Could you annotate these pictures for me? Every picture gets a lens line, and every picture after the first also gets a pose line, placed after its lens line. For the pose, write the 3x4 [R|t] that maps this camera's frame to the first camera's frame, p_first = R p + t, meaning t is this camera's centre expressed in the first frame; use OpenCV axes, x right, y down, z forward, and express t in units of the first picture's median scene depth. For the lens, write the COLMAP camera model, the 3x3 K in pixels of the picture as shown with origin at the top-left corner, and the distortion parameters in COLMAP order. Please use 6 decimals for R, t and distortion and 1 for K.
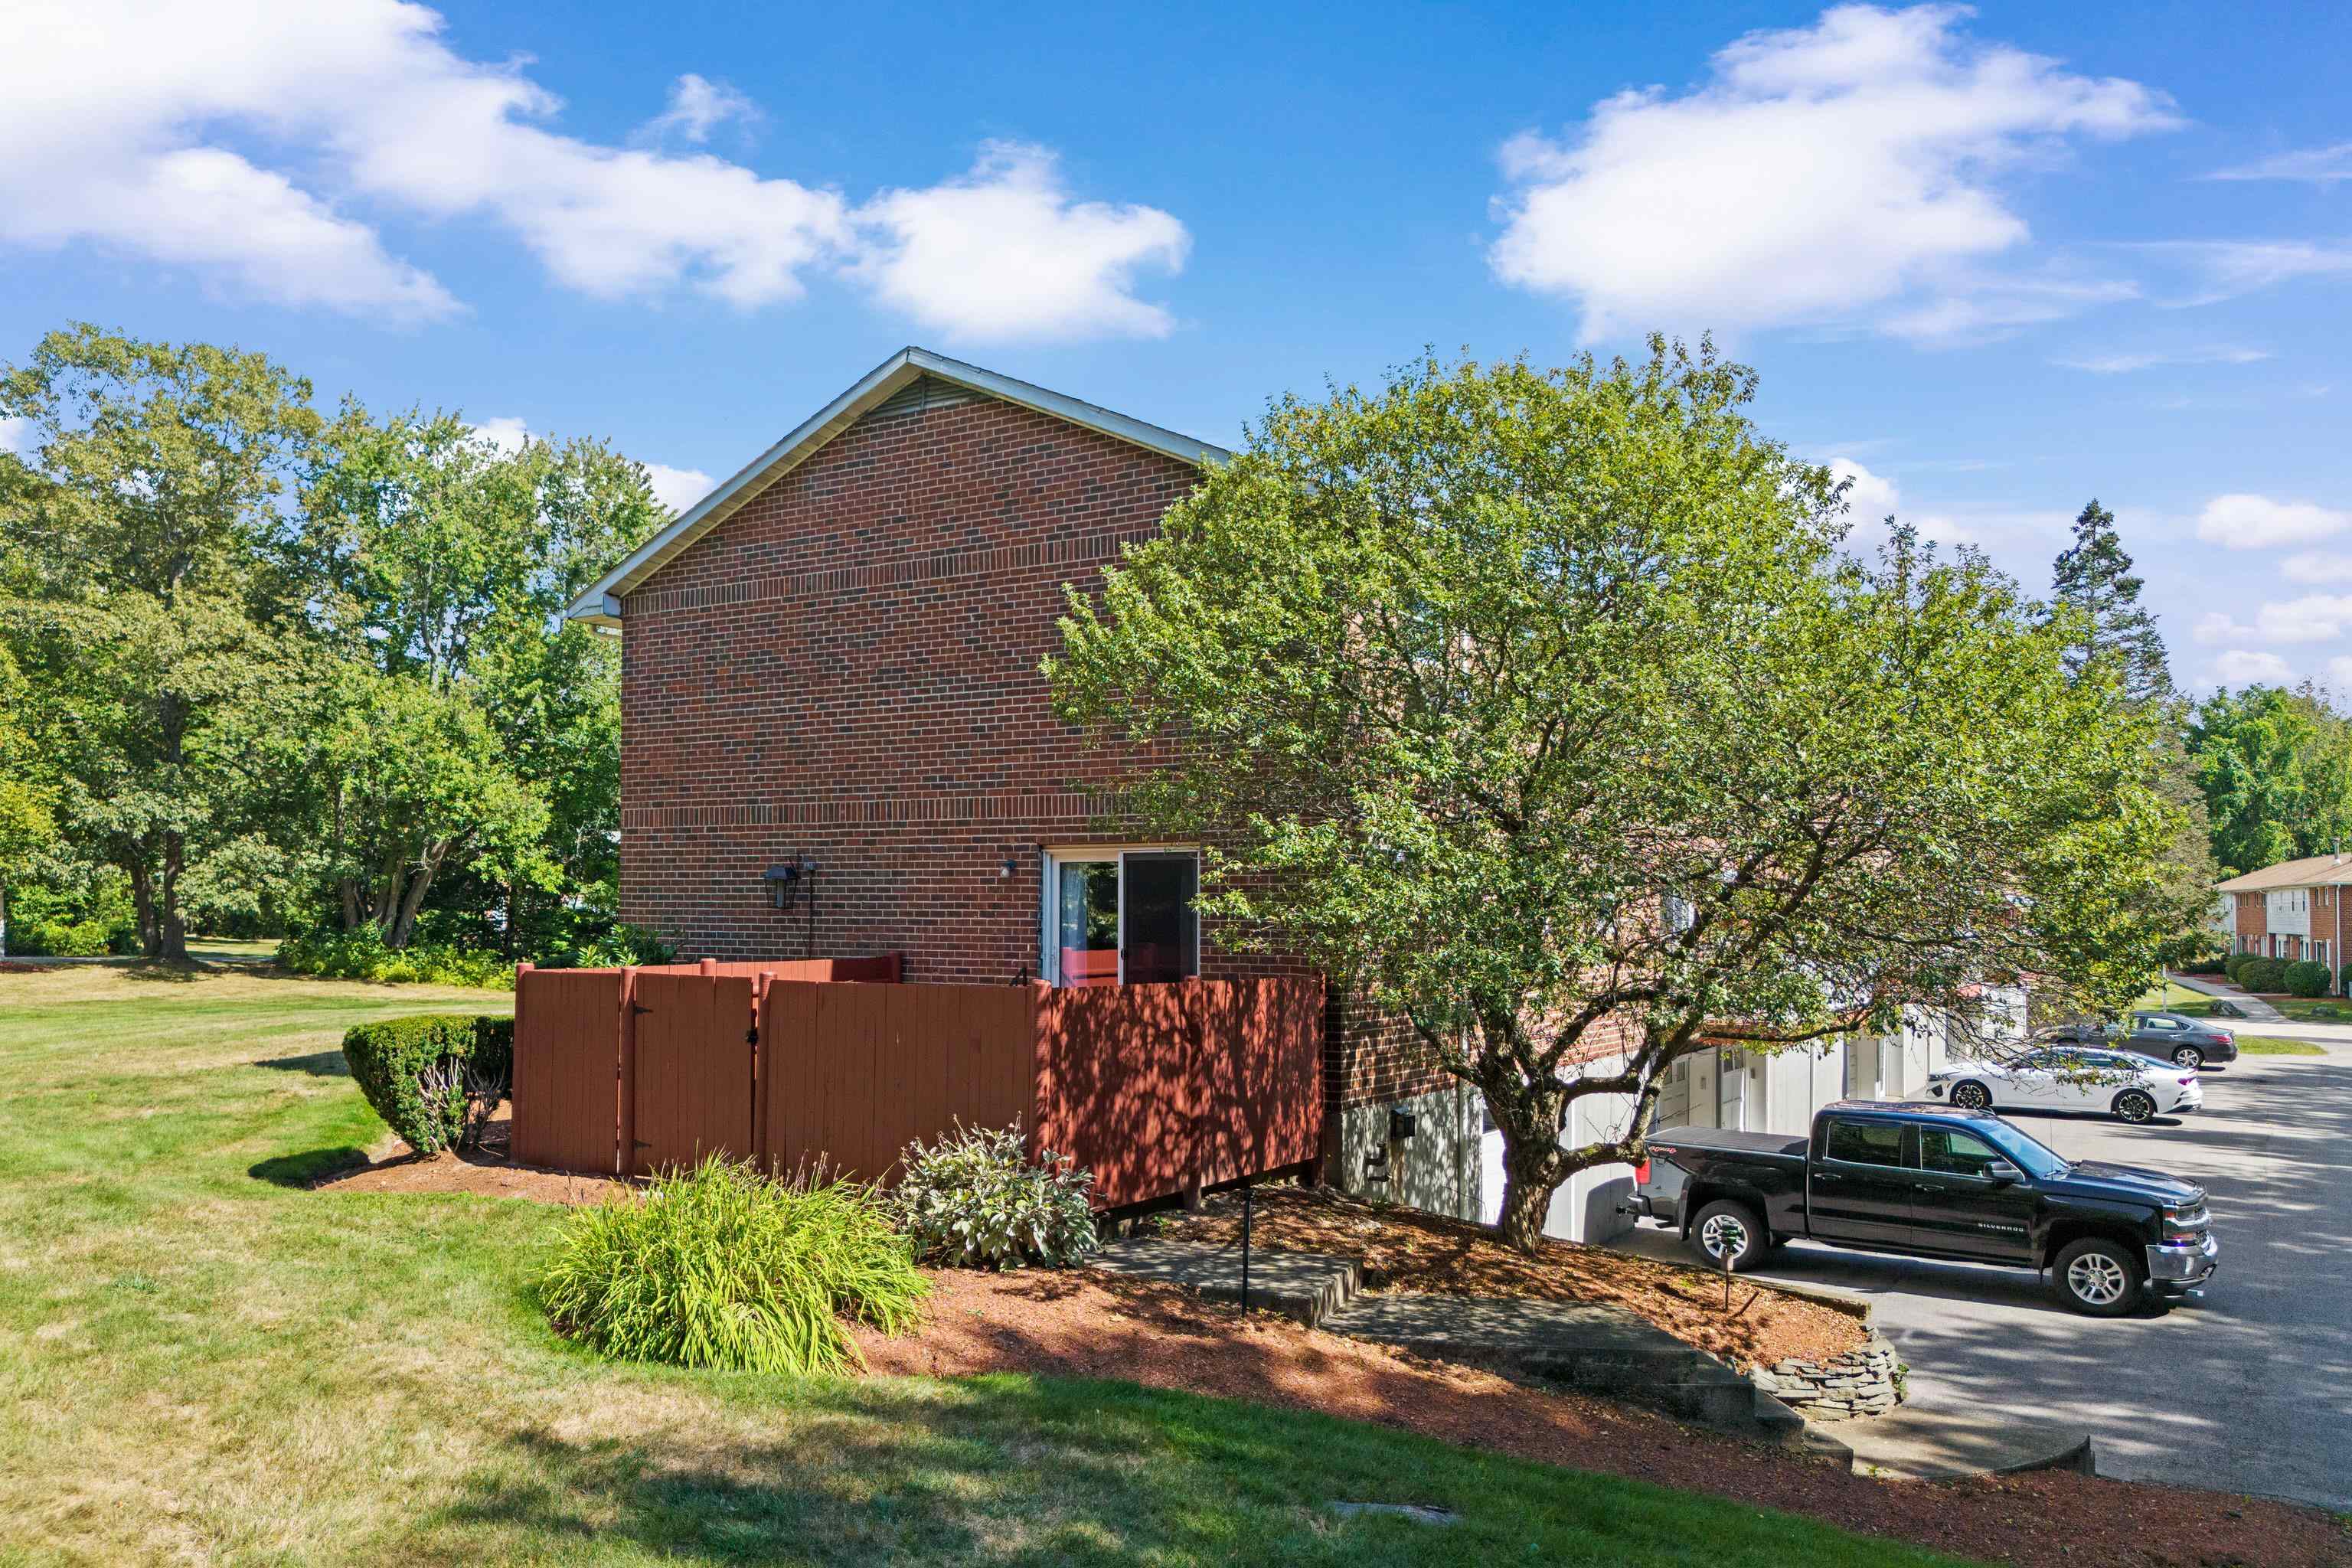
lens RADIAL K [[1721.6, 0, 1176.0], [0, 1721.6, 784.0], [0, 0, 1]] dist [0.068447, -0.066166]
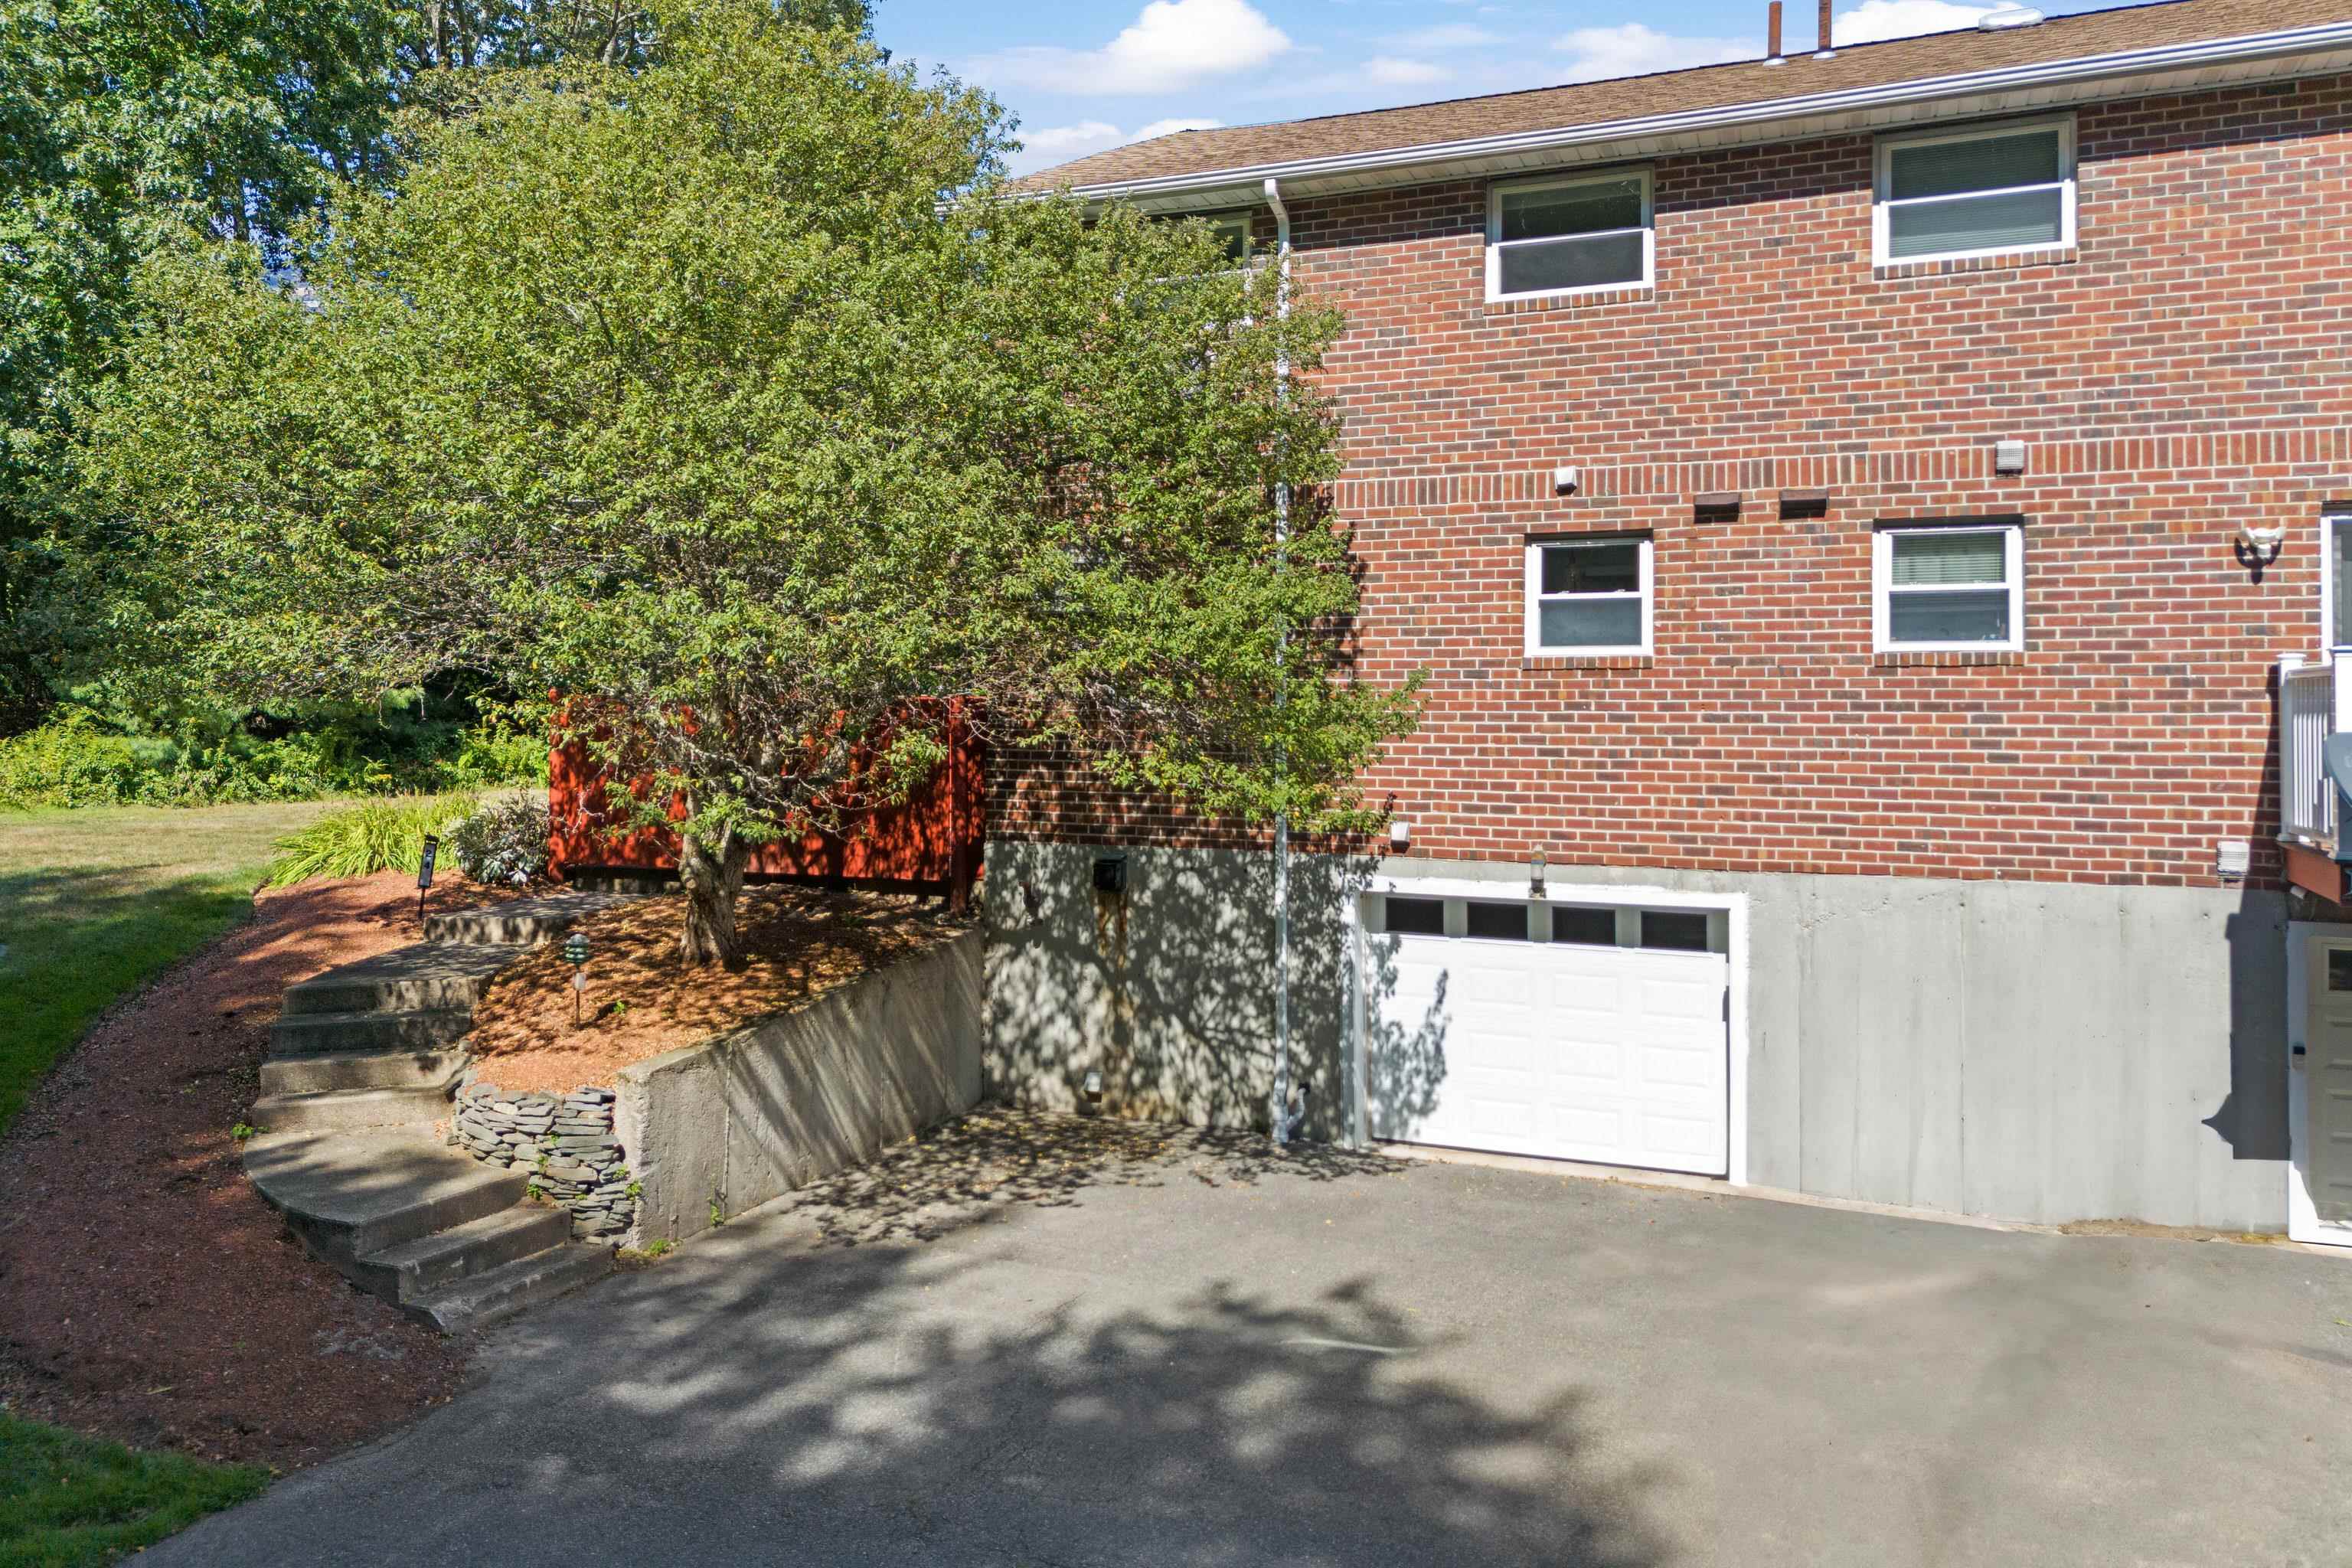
lens RADIAL K [[1701.6, 0, 1173.5], [0, 1701.6, 685.3], [0, 0, 1]] dist [0.070674, -0.070759]
pose [[0.164562, -0.018493, -0.986193, 1.027213], [0.076382, 0.997061, -0.005951, 0.115426], [0.983405, -0.074348, 0.165490, 0.934758]]
